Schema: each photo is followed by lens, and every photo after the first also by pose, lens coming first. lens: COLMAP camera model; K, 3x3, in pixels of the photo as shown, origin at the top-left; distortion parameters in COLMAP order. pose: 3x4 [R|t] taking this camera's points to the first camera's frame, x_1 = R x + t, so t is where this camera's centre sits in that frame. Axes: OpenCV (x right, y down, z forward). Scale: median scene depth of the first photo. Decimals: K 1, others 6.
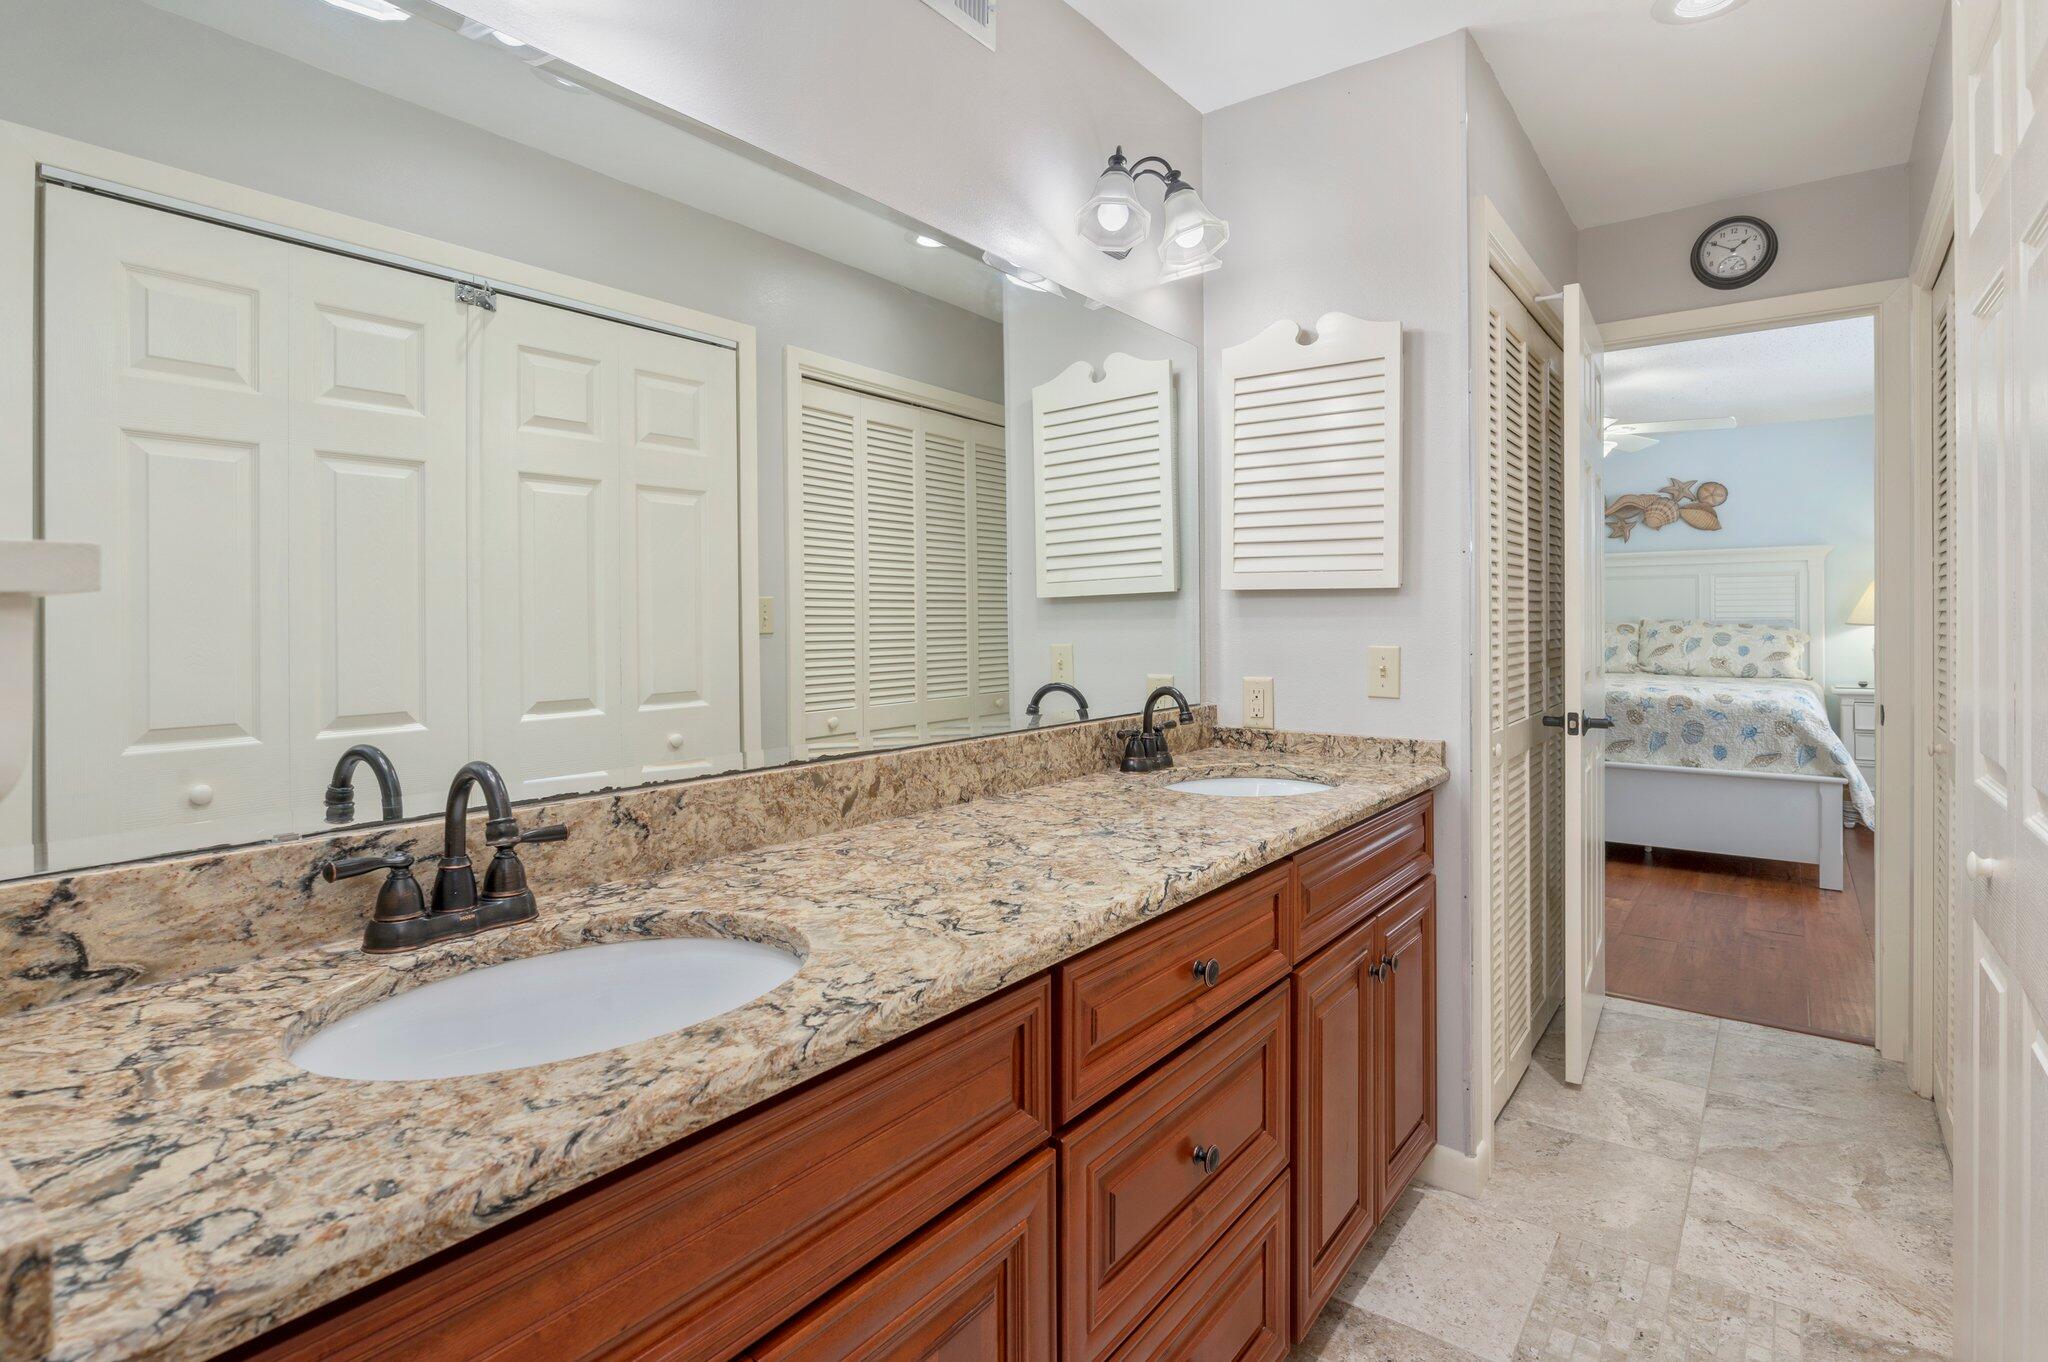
lens RADIAL K [[1024.6, 0, 1011.7], [0, 1024.6, 612.4], [0, 0, 1]] dist [-0.002012, 0.000144]
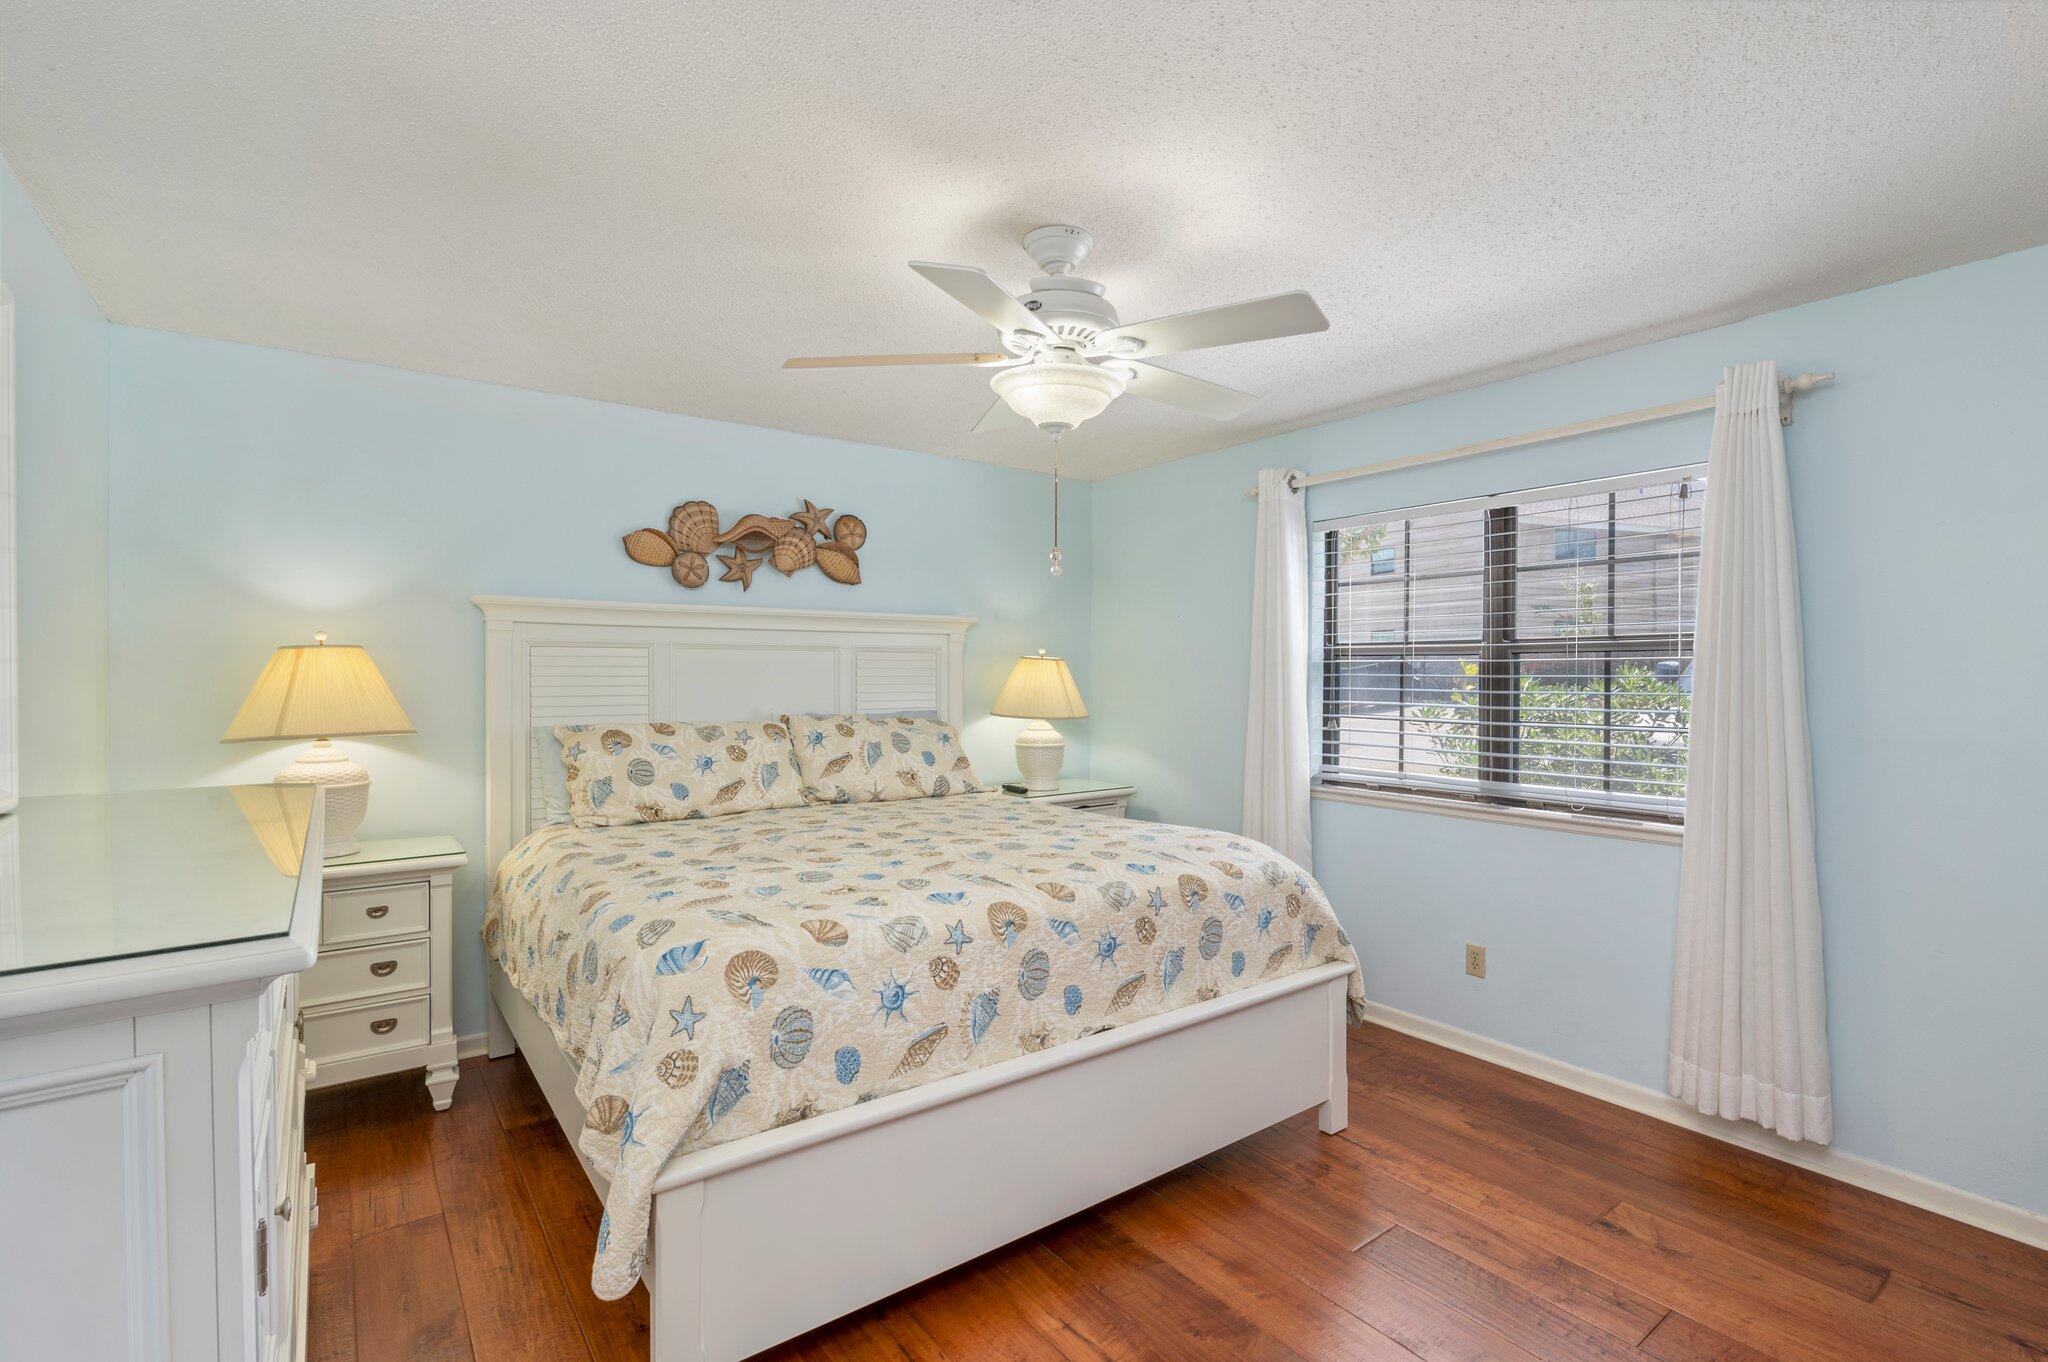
lens RADIAL K [[930.0, 0, 1021.8], [0, 930.0, 685.6], [0, 0, 1]] dist [0.001201, 0.000814]
pose [[0.287659, -0.006743, 0.957709, 0.113817], [-0.010935, 0.999887, 0.010325, -0.019863], [-0.957671, -0.013443, 0.287552, 0.738122]]
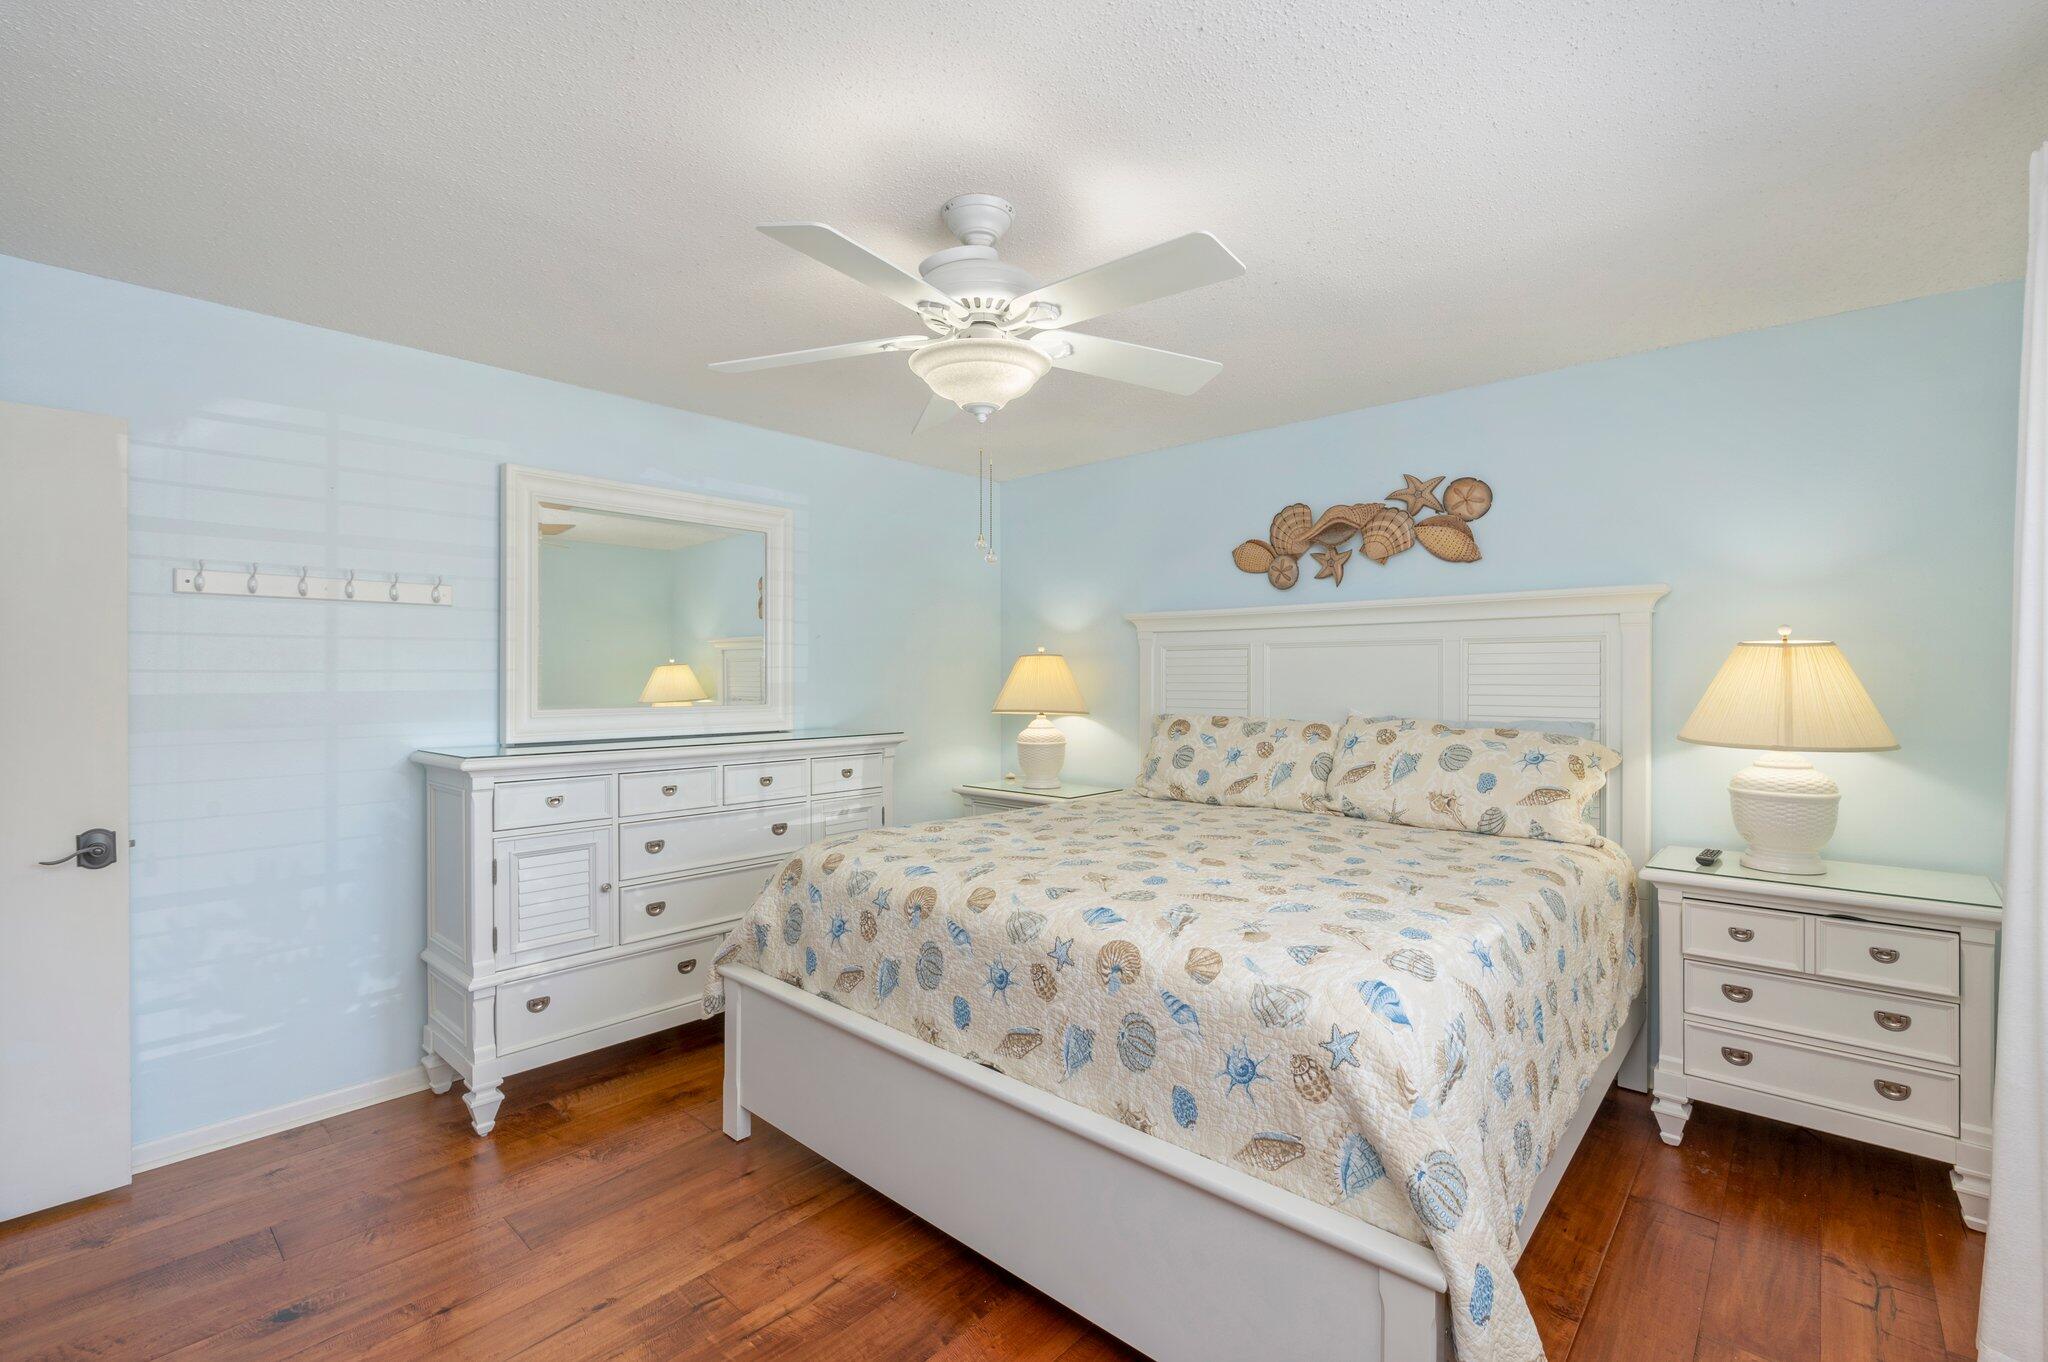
lens RADIAL K [[889.6, 0, 1020.8], [0, 889.6, 671.3], [0, 0, 1]] dist [0.008630, -0.000321]
pose [[0.995891, 0.001416, -0.090546, 0.503720], [-0.000648, 0.999964, 0.008505, -0.024227], [0.090554, -0.008412, 0.995856, 0.502122]]
